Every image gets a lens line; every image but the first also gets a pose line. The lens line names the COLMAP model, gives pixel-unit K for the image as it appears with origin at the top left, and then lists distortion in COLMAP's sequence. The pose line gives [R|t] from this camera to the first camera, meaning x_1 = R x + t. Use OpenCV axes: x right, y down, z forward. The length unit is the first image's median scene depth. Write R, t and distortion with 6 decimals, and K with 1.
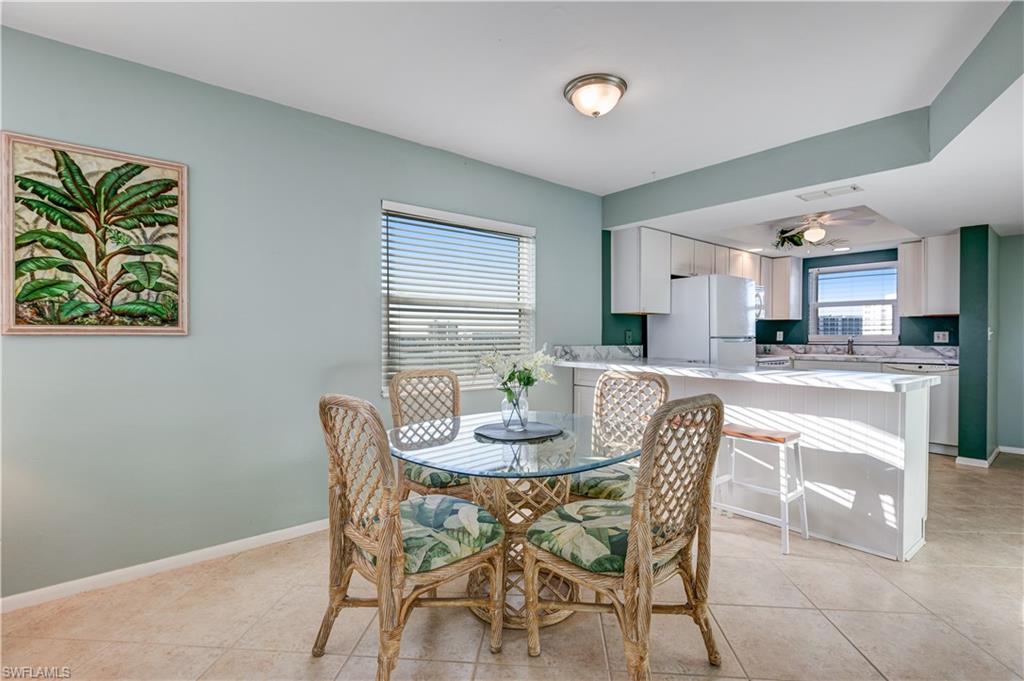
lens RADIAL K [[475.9, 0, 512.8], [0, 475.9, 338.5], [0, 0, 1]] dist [-0.009826, -0.000849]
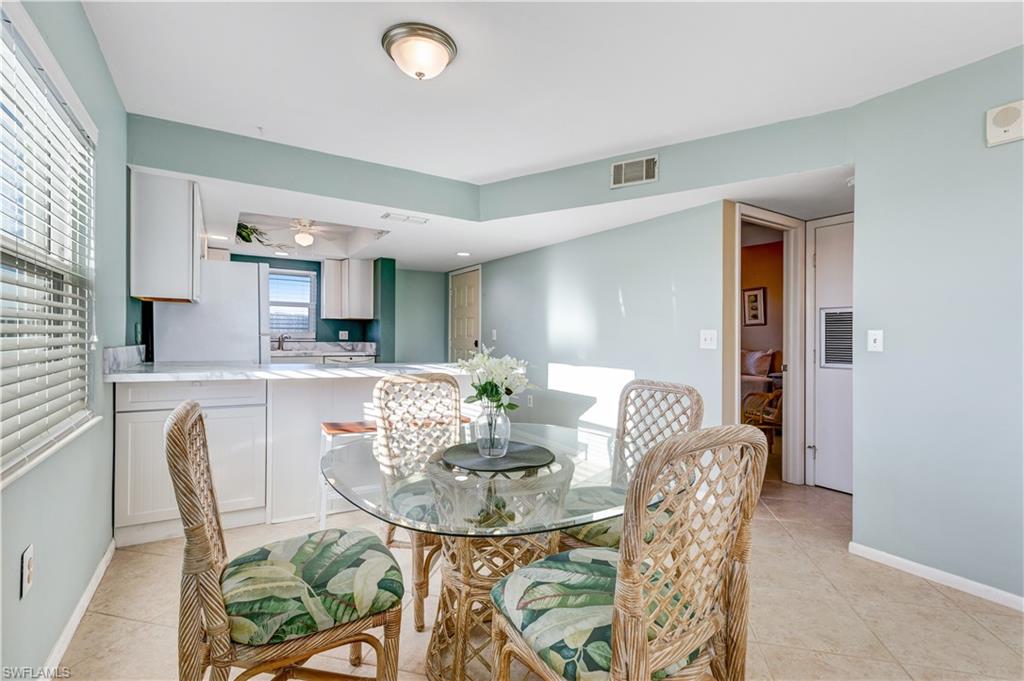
lens RADIAL K [[466.4, 0, 516.9], [0, 466.4, 341.5], [0, 0, 1]] dist [-0.000846, 0.000570]
pose [[0.137947, -0.007299, 0.990413, -0.330838], [-0.004682, 0.999957, 0.008021, 0.001868], [-0.990429, -0.005744, 0.137907, 0.361259]]
